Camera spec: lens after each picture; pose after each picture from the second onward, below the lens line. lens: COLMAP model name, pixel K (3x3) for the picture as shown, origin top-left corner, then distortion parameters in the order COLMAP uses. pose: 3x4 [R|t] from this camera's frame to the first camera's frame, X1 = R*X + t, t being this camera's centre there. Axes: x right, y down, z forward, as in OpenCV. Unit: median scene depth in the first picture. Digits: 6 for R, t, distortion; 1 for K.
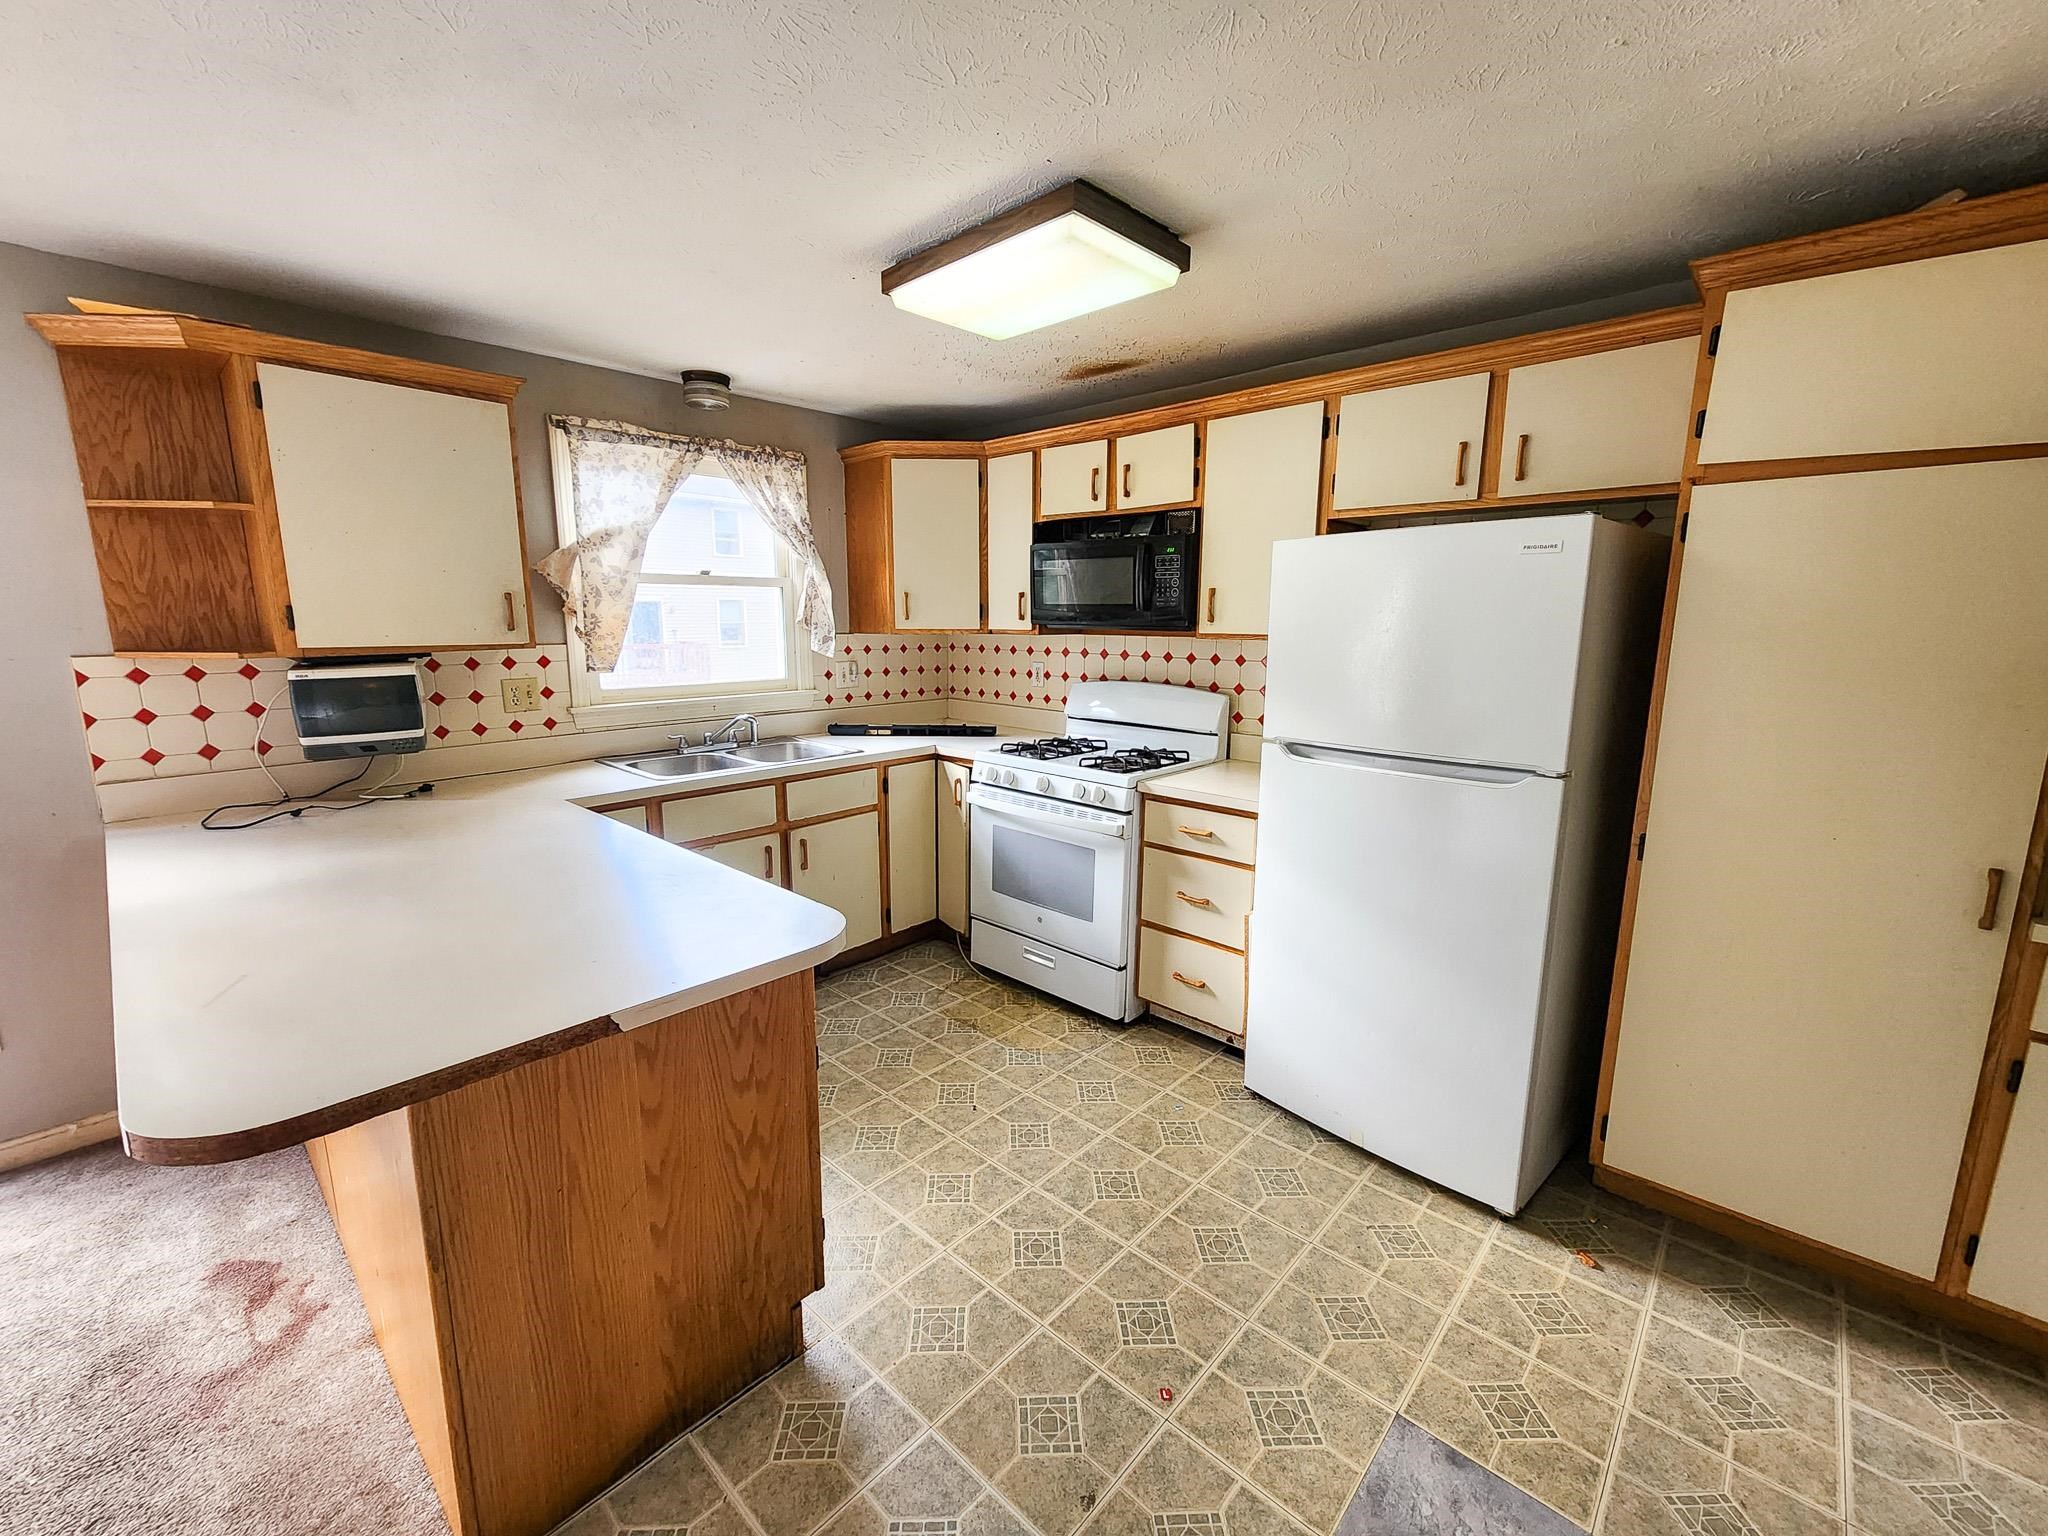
lens RADIAL K [[834.7, 0, 1028.2], [0, 834.7, 767.3], [0, 0, 1]] dist [-0.001099, 0.000751]
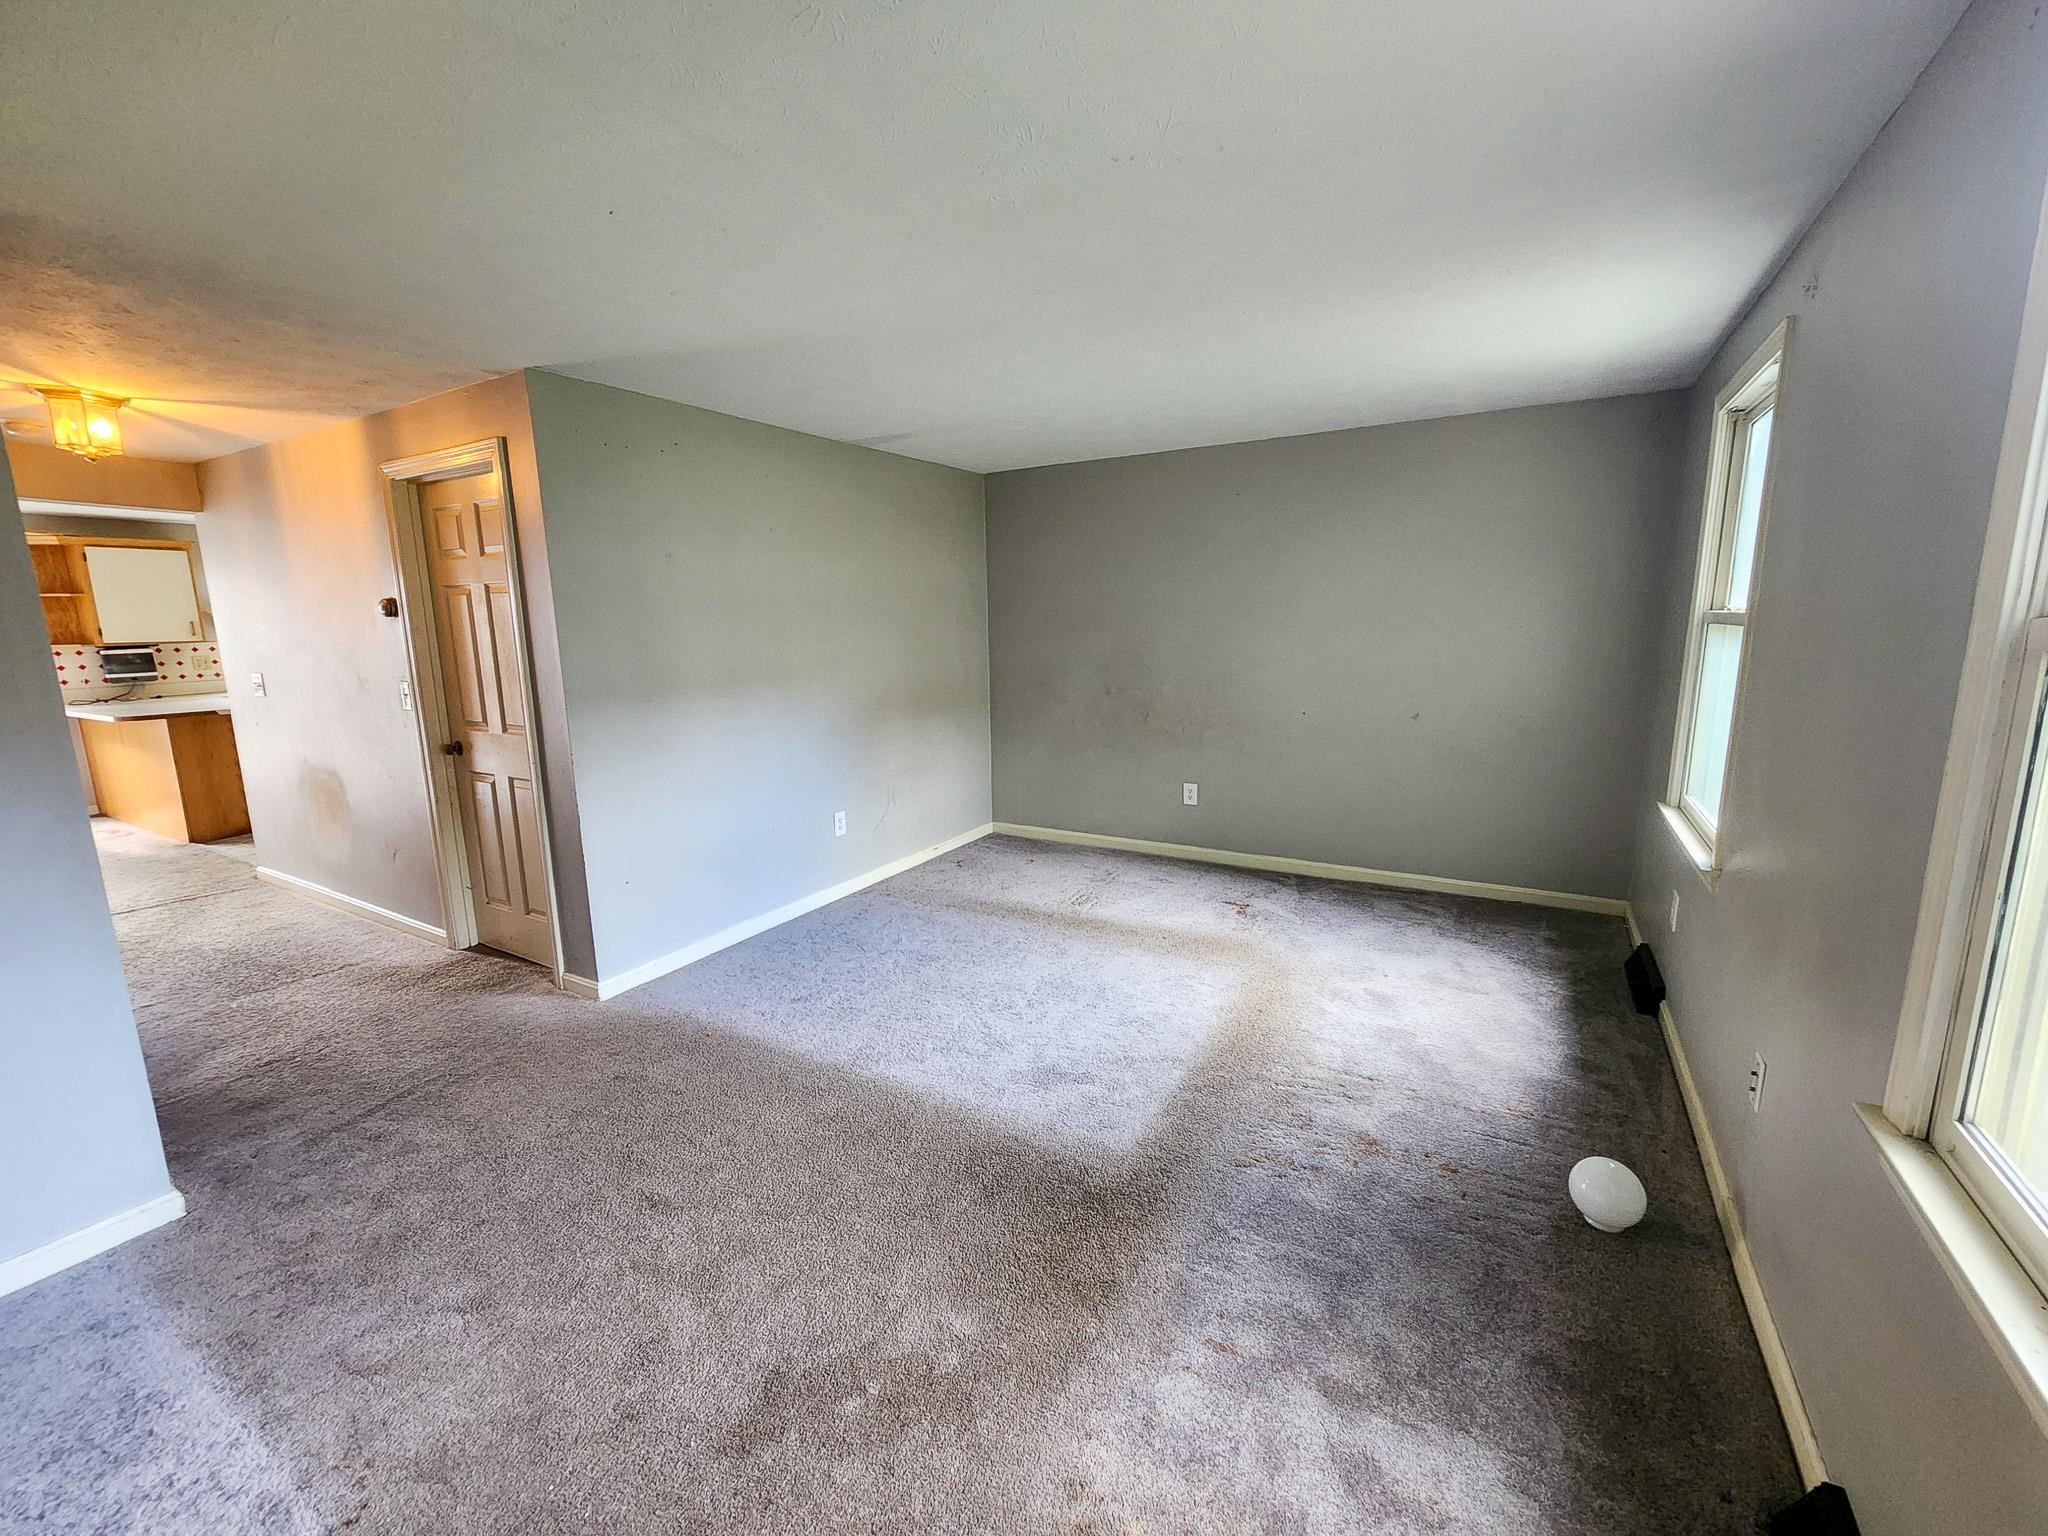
lens RADIAL K [[834.7, 0, 1030.2], [0, 834.7, 762.9], [0, 0, 1]] dist [-0.001099, 0.000751]
pose [[0.977667, -0.061060, 0.201092, 1.274570], [0.062271, 0.998059, 0.000307, 0.363463], [-0.200720, 0.012222, 0.979572, -1.906250]]
